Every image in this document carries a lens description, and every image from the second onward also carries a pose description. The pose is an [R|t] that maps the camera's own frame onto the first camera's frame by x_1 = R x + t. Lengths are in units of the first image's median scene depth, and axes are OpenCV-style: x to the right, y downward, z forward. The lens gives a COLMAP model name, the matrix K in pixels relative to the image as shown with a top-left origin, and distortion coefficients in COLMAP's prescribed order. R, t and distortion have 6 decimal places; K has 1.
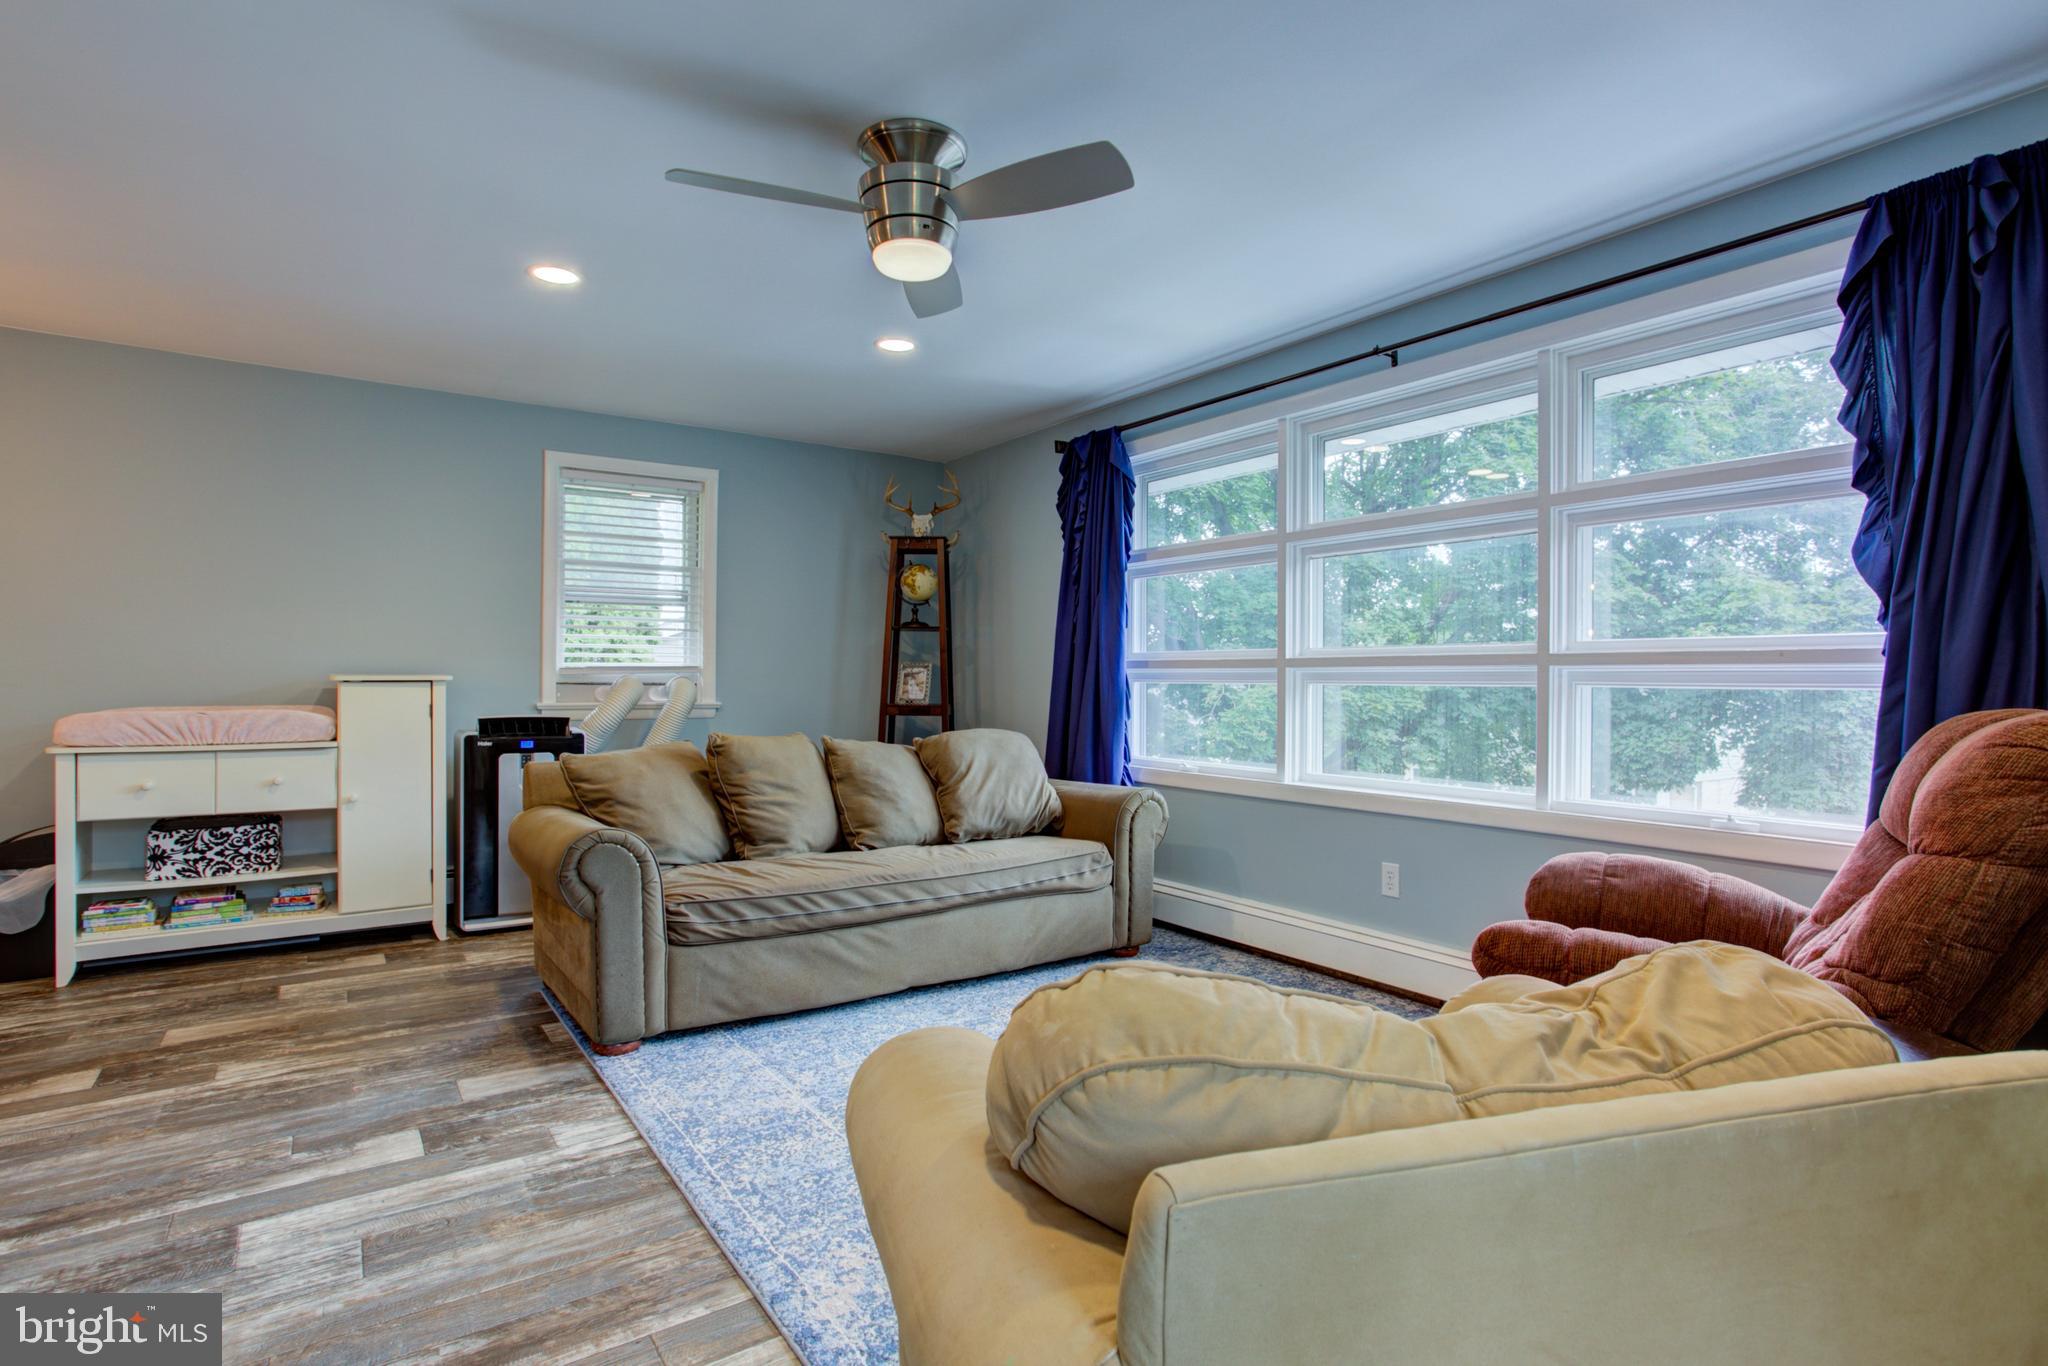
lens RADIAL K [[1001.4, 0, 1019.5], [0, 1001.4, 695.3], [0, 0, 1]] dist [-0.032145, 0.020050]
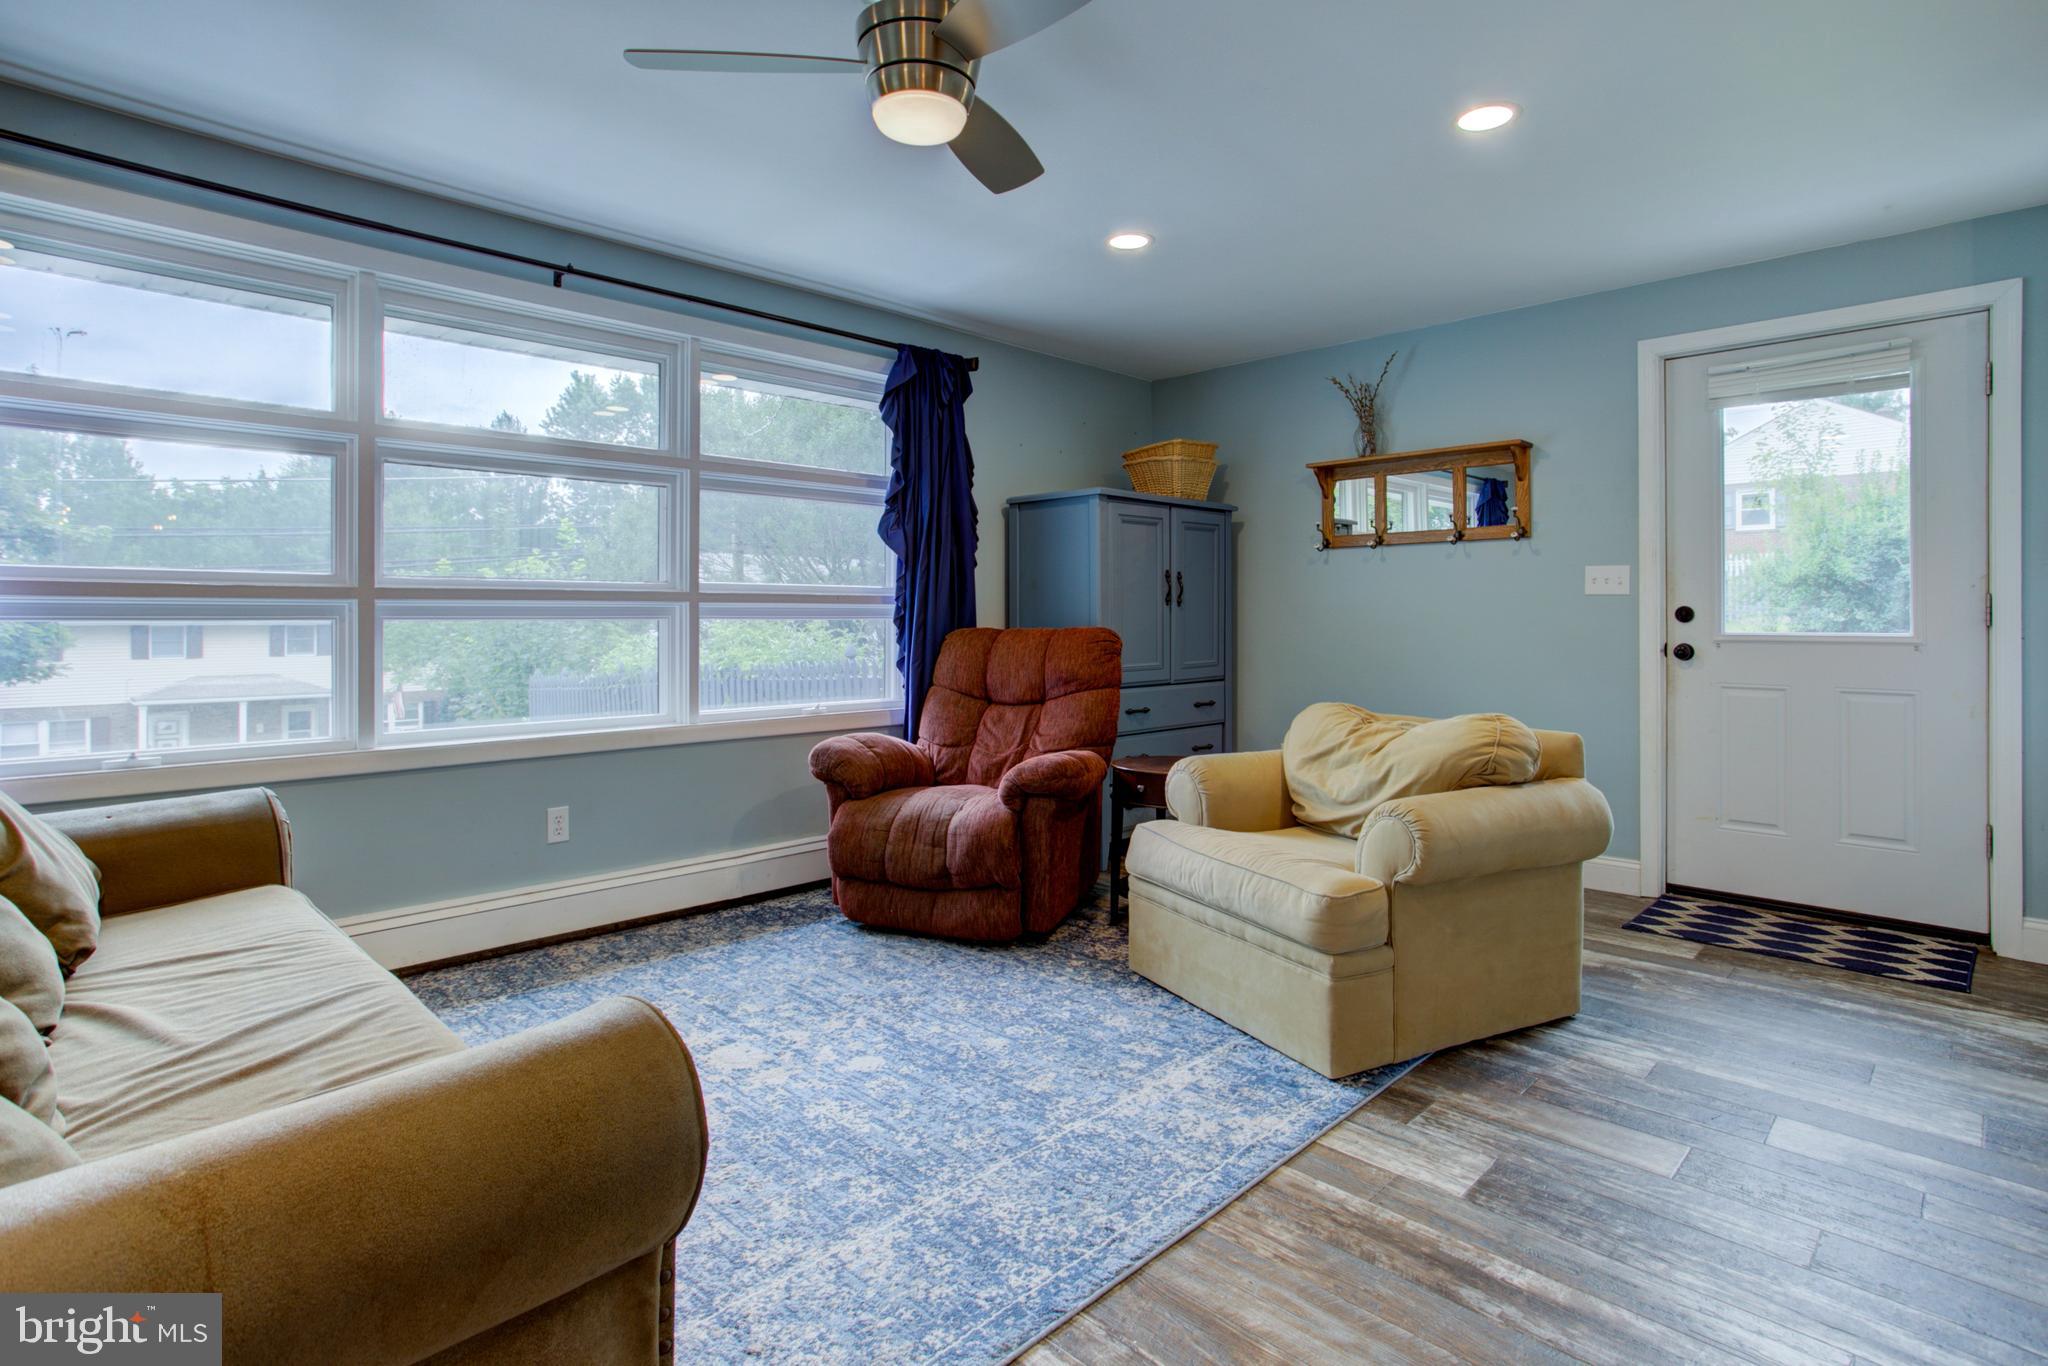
lens RADIAL K [[1005.3, 0, 997.2], [0, 1005.3, 679.7], [0, 0, 1]] dist [-0.024393, 0.001312]
pose [[-0.151163, -0.069081, 0.986092, -1.147984], [0.015744, 0.997260, 0.072277, -0.033174], [-0.988383, 0.026451, -0.149662, 1.297157]]
